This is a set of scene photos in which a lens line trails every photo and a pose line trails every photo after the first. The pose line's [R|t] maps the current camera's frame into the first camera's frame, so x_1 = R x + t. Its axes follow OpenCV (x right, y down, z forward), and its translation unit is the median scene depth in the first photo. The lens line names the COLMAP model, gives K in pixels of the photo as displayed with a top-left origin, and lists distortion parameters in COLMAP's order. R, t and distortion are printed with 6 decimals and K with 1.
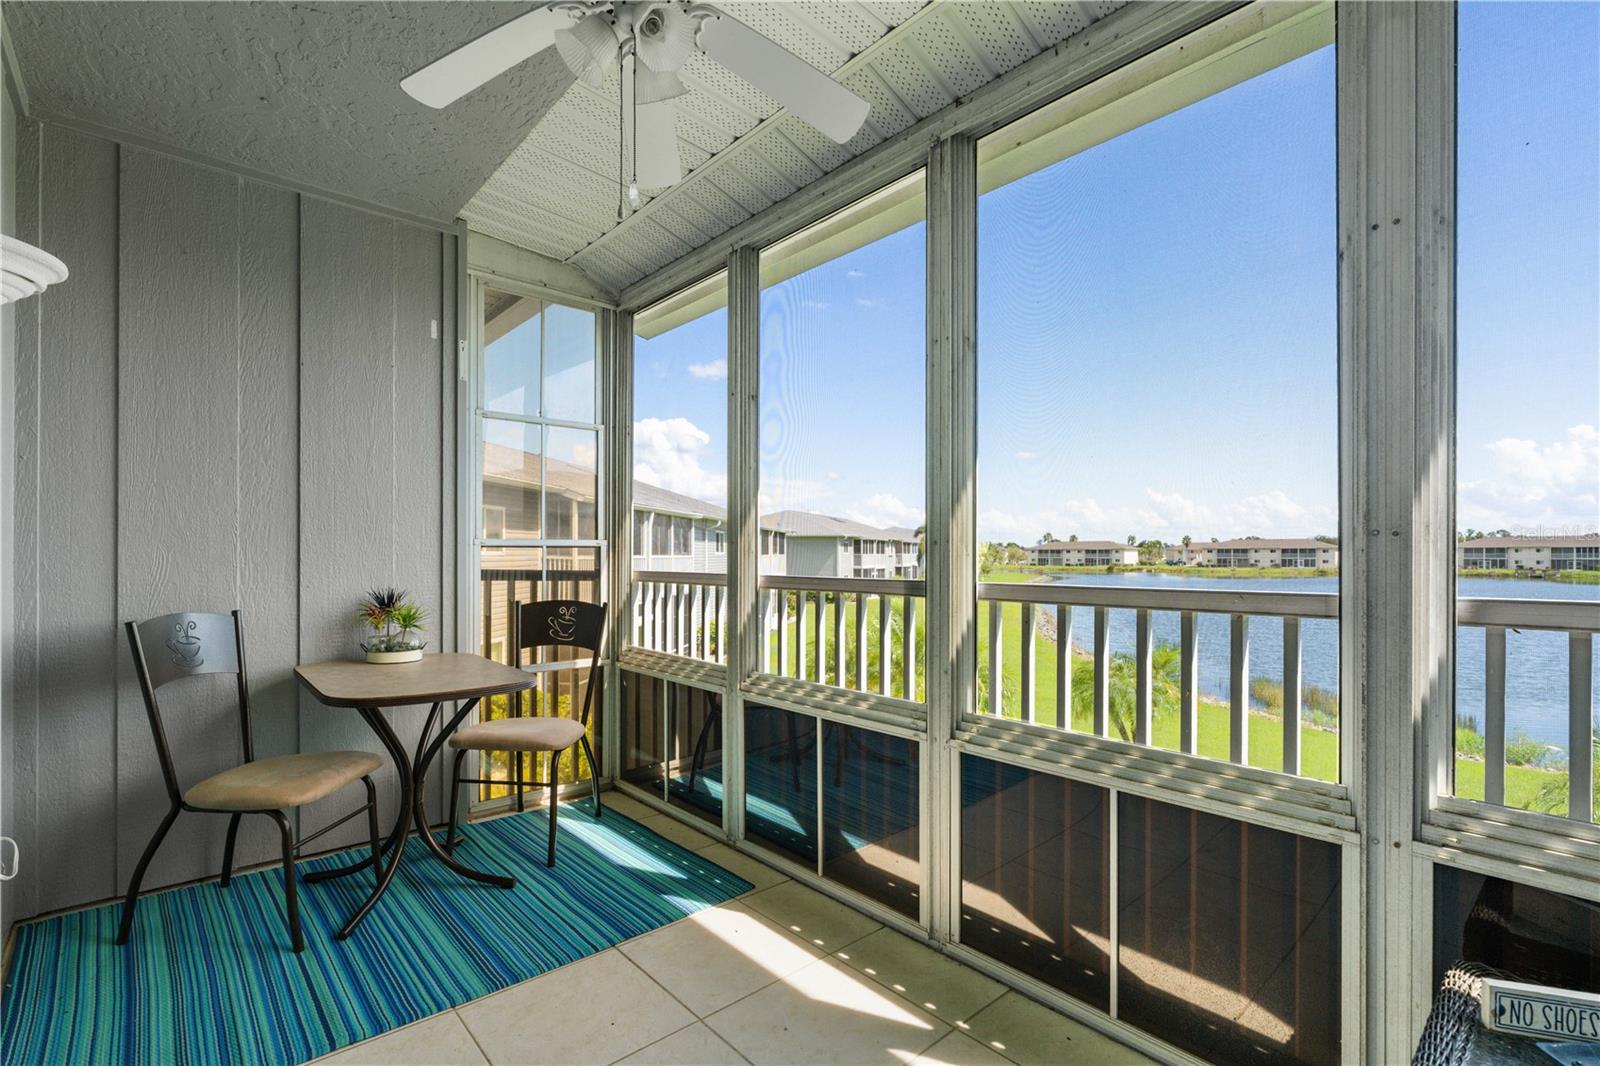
lens RADIAL K [[724.2, 0, 798.4], [0, 724.2, 552.3], [0, 0, 1]] dist [-0.006138, 0.003308]
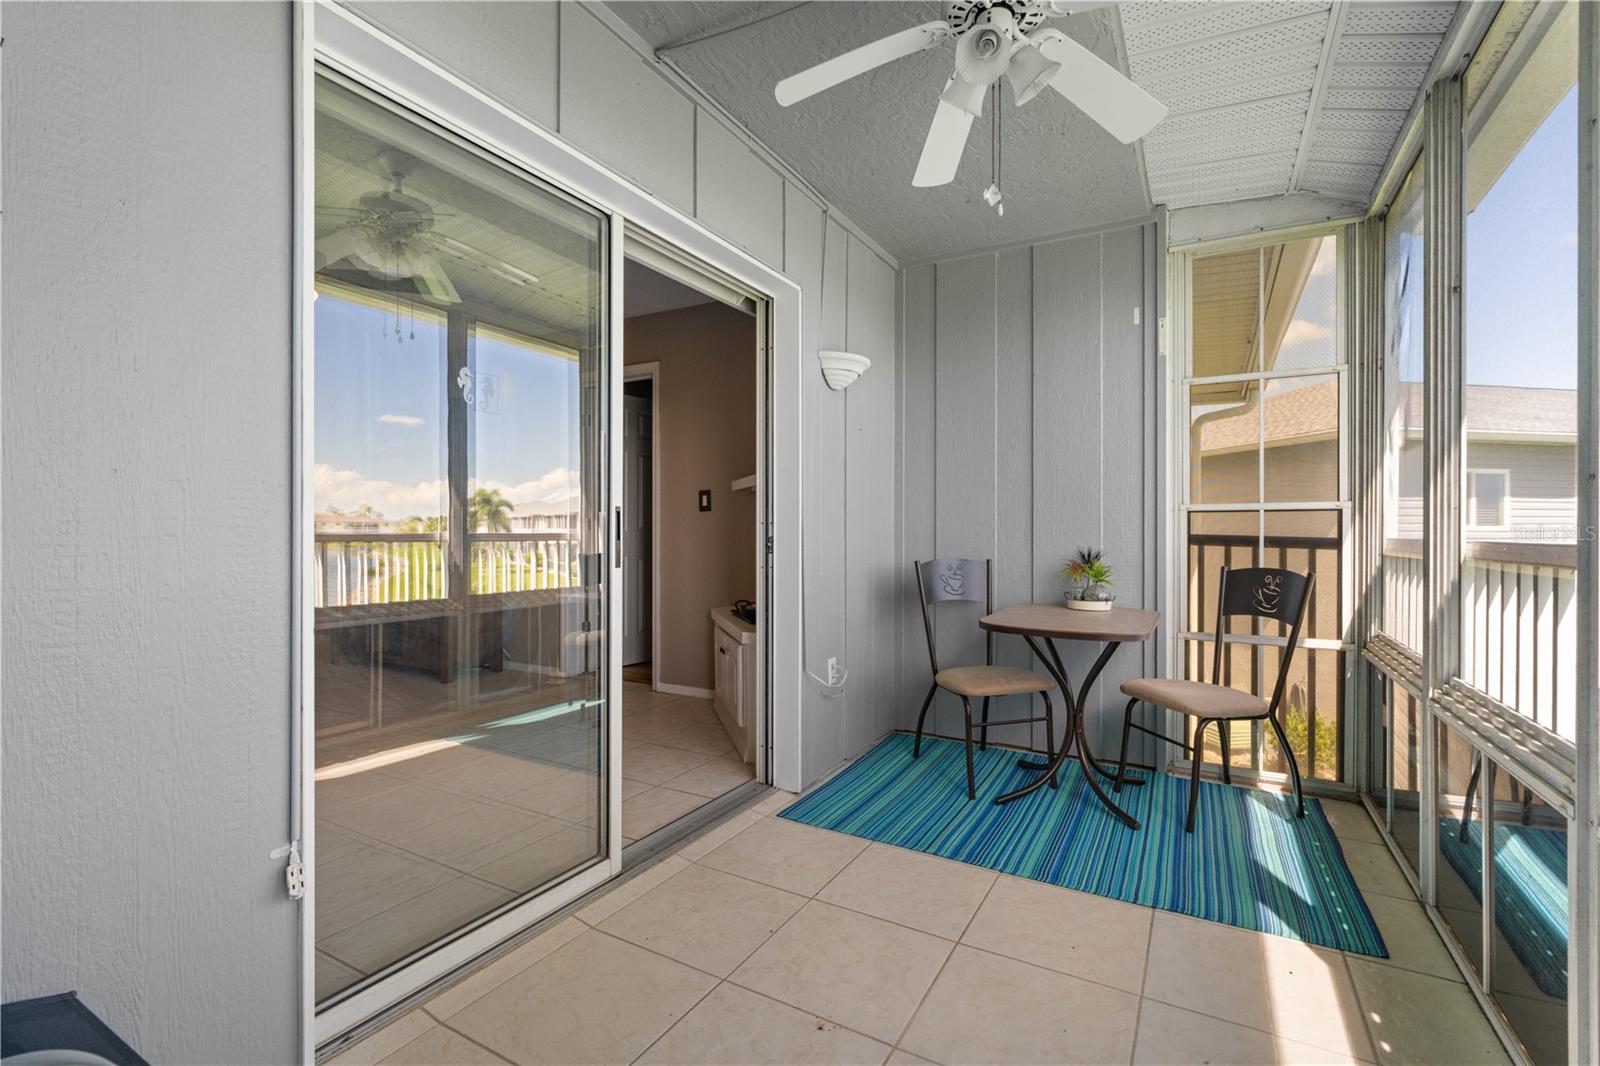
lens RADIAL K [[724.2, 0, 814.5], [0, 724.2, 530.7], [0, 0, 1]] dist [-0.006138, 0.003308]
pose [[0.332087, -0.000246, -0.943249, 0.375087], [-0.000214, 1.000000, -0.000336, 0.020444], [0.943249, 0.000313, 0.332087, 0.167851]]
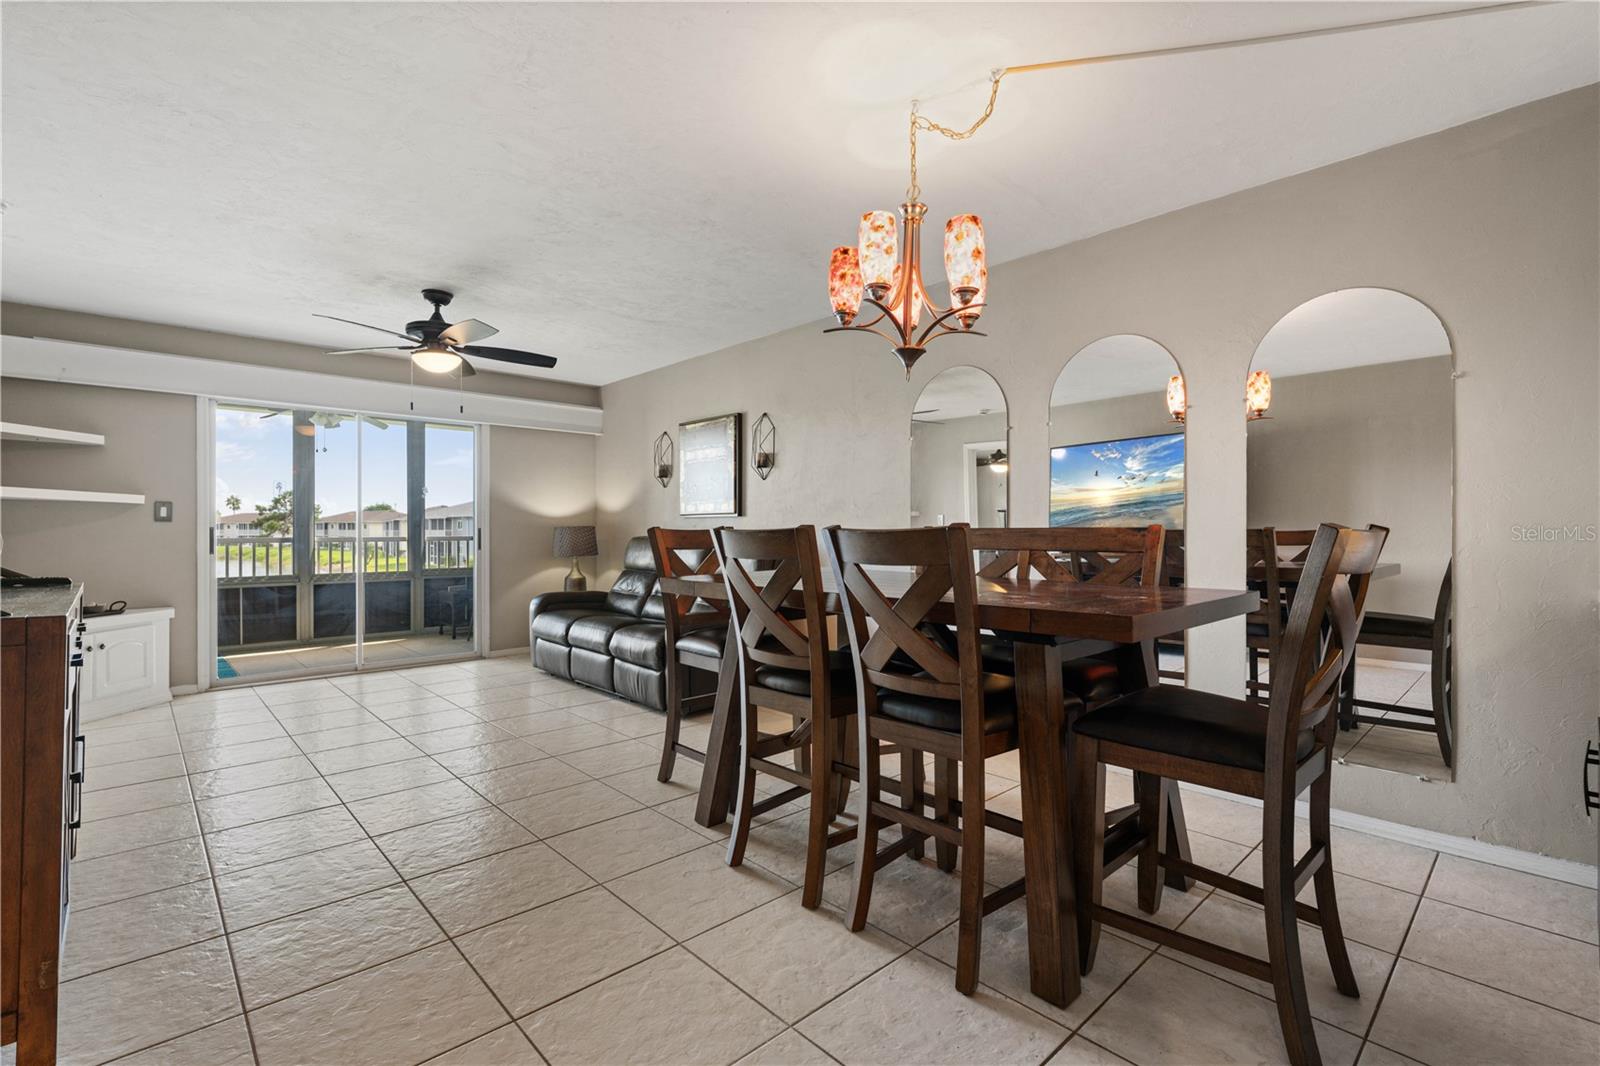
lens RADIAL K [[724.2, 0, 798.1], [0, 724.2, 530.6], [0, 0, 1]] dist [-0.006138, 0.003308]
pose [[-0.028074, -0.001081, 0.999605, -2.307230], [-0.002842, 0.999995, 0.001002, -0.000537], [-0.999602, -0.002813, -0.028077, -0.872625]]
